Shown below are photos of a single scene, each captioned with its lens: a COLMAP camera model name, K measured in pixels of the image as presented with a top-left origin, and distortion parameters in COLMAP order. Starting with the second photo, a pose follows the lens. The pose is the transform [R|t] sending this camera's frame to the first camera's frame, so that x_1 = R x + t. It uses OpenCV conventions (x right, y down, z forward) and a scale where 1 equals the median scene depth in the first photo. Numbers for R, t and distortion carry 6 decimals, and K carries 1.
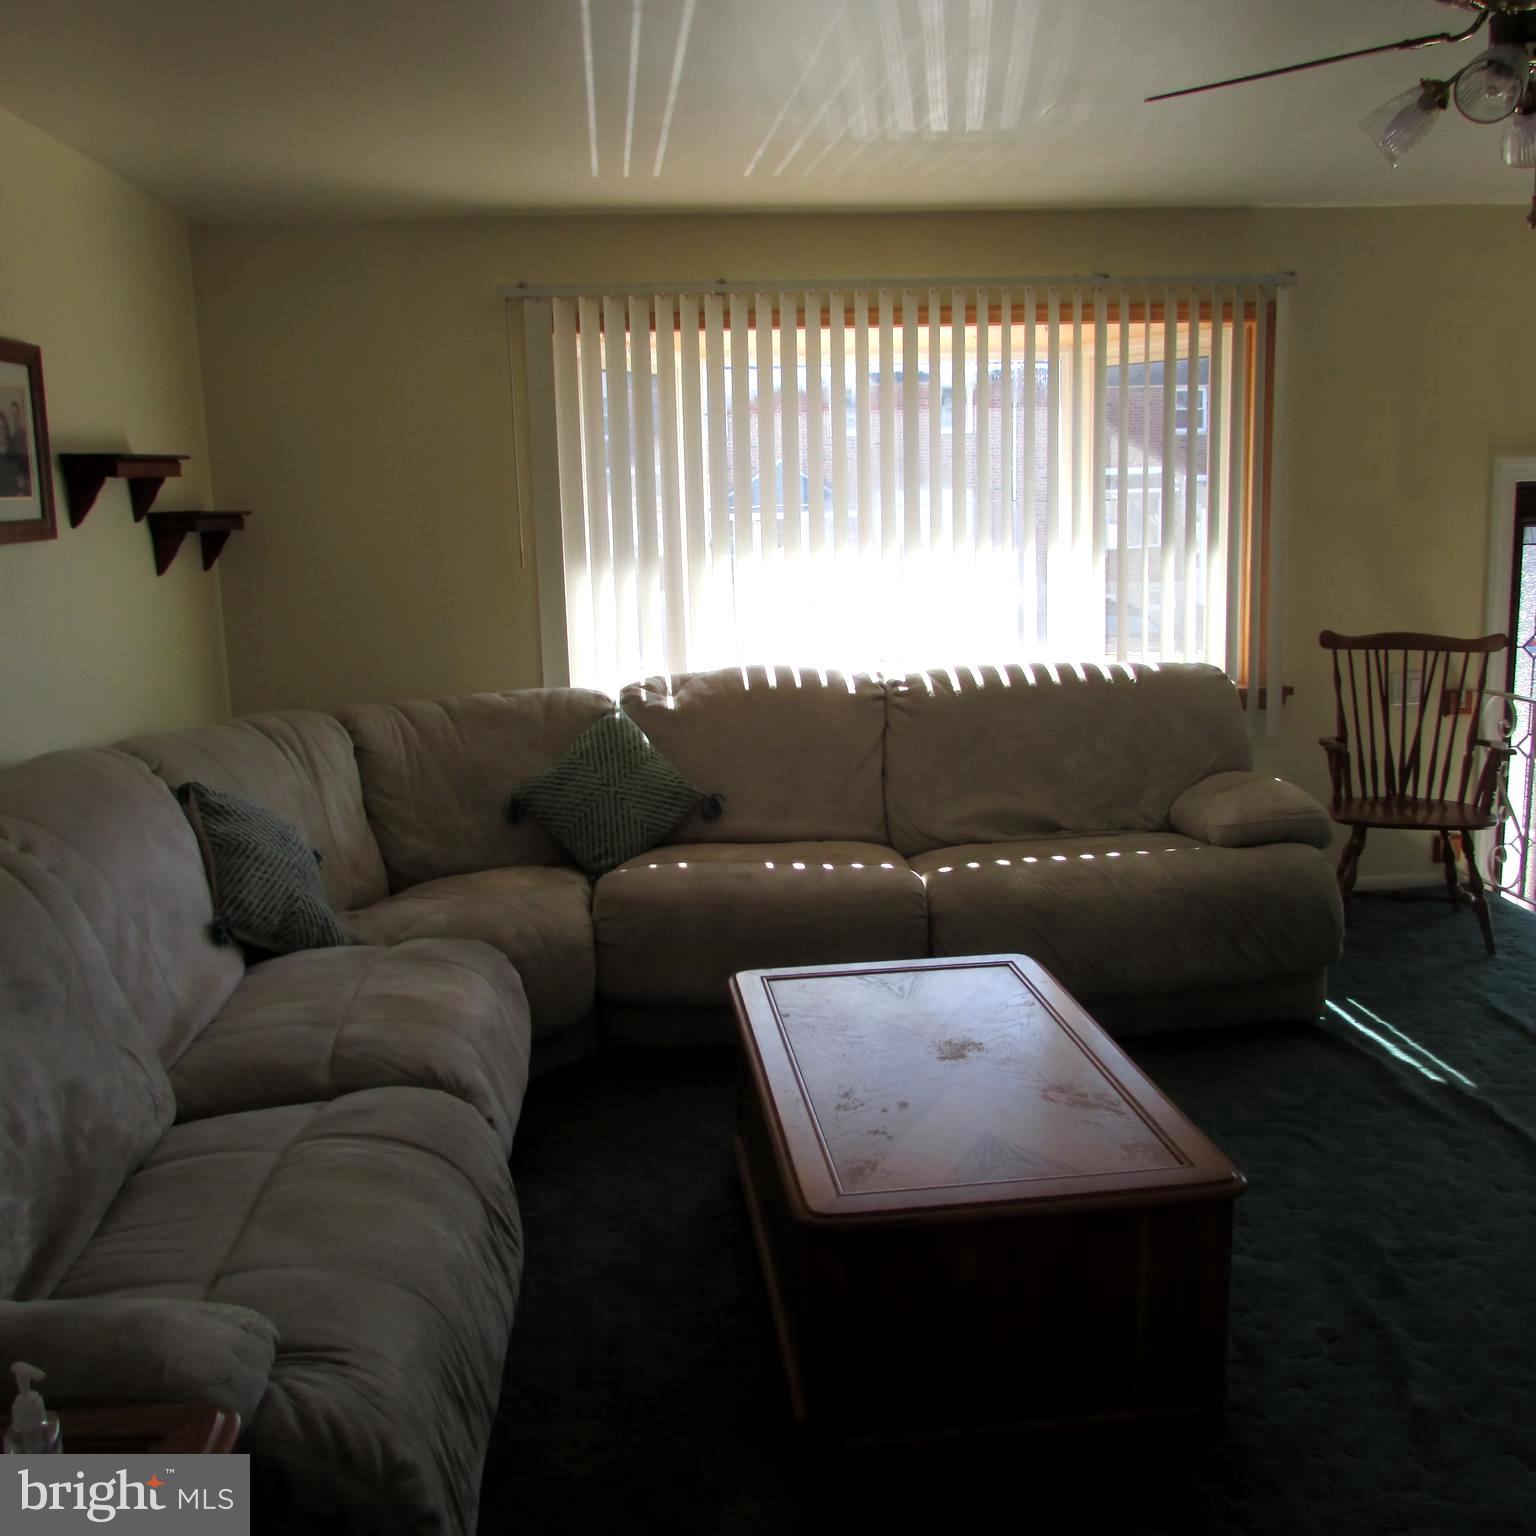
lens RADIAL K [[1468.2, 0, 769.6], [0, 1468.2, 769.6], [0, 0, 1]] dist [-0.037226, 0.000000]
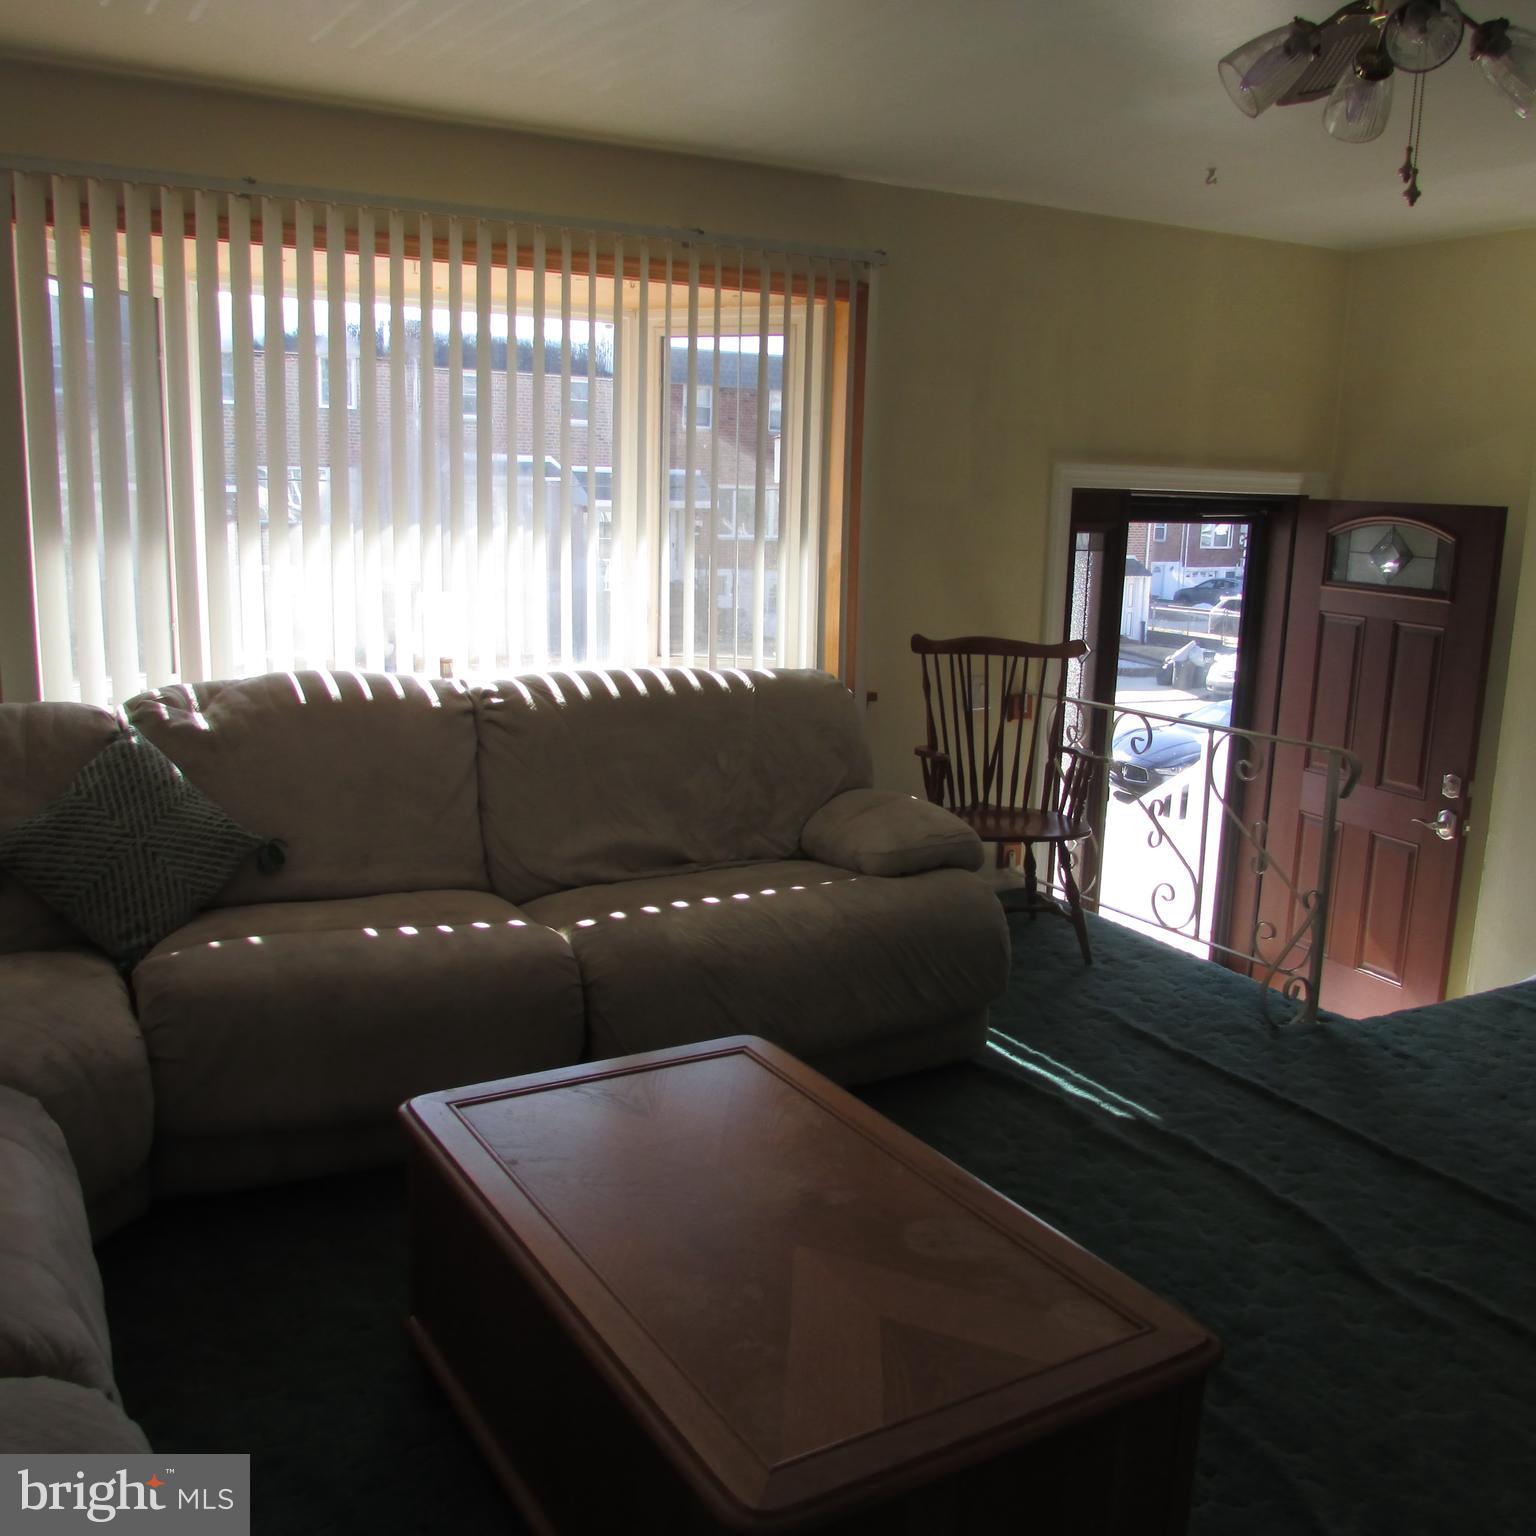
lens RADIAL K [[1468.2, 0, 767.1], [0, 1468.2, 767.0], [0, 0, 1]] dist [-0.037226, 0.000000]
pose [[0.911822, -0.024306, 0.409866, -0.115970], [0.021578, 0.999704, 0.011281, -0.024720], [-0.410019, -0.001442, 0.912076, 0.191908]]
